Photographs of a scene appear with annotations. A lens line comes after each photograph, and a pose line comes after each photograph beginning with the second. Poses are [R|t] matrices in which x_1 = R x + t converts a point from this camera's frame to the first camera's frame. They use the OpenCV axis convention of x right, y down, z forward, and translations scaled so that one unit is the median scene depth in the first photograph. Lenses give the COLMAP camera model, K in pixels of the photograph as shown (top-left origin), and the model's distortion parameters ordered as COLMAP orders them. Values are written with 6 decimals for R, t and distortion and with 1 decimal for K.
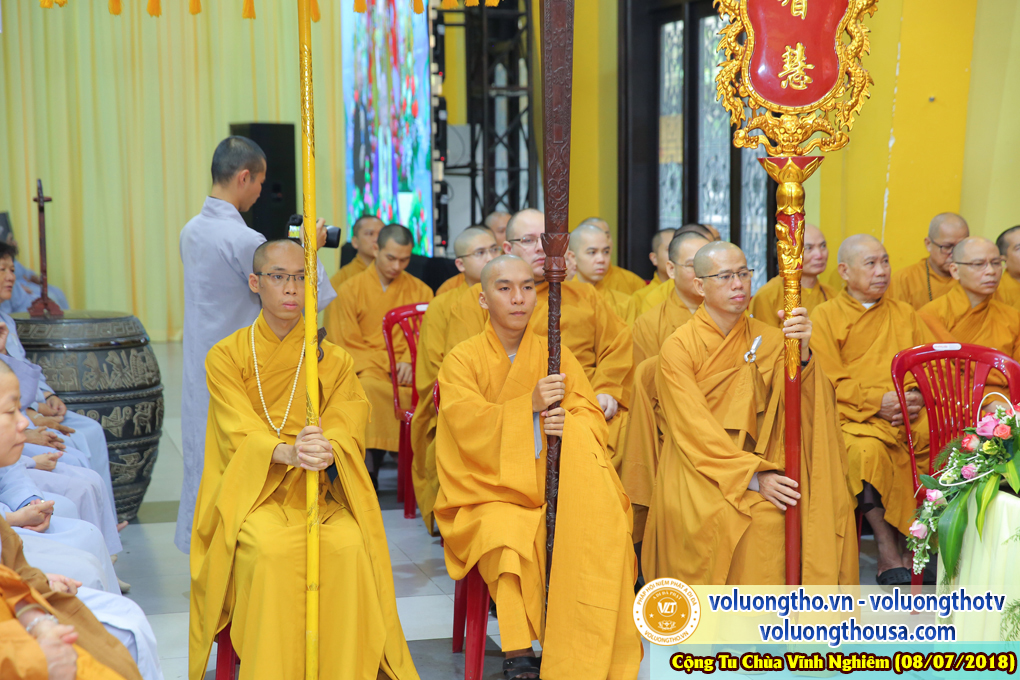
lens RADIAL K [[1869.8, 0, 510.0], [0, 1869.8, 339.2], [0, 0, 1]] dist [-0.062868, 0.000000]
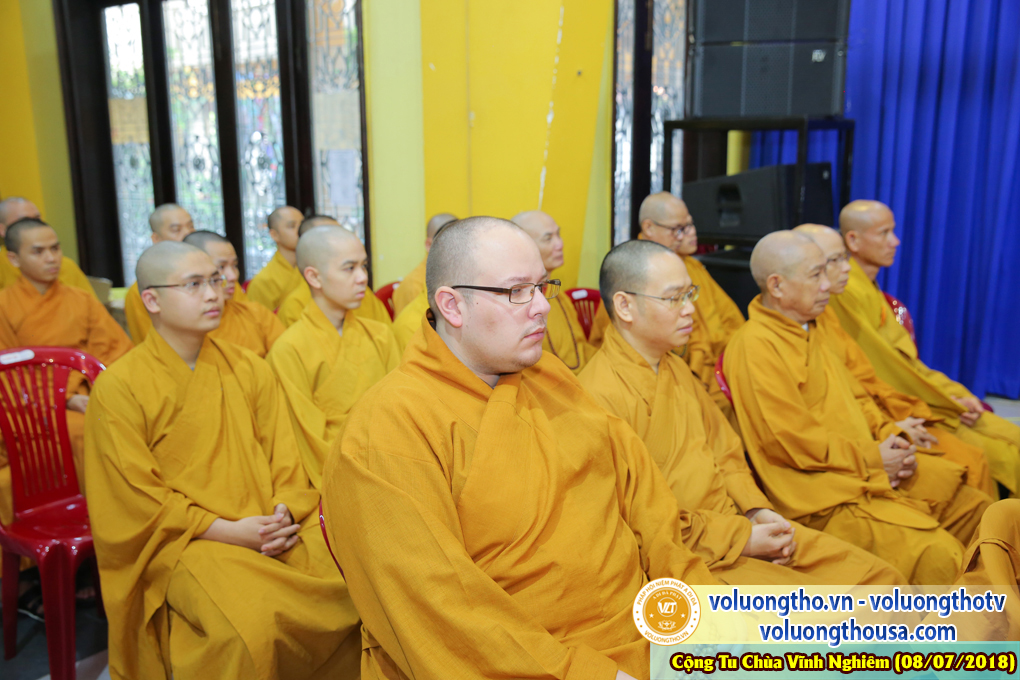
lens RADIAL K [[1023.4, 0, 510.3], [0, 1023.4, 339.5], [0, 0, 1]] dist [-0.112179, 0.000000]
pose [[0.808236, -0.106649, 0.579121, -0.116184], [0.050709, 0.992415, 0.111988, -0.053601], [-0.586672, -0.061146, 0.807513, 0.595174]]
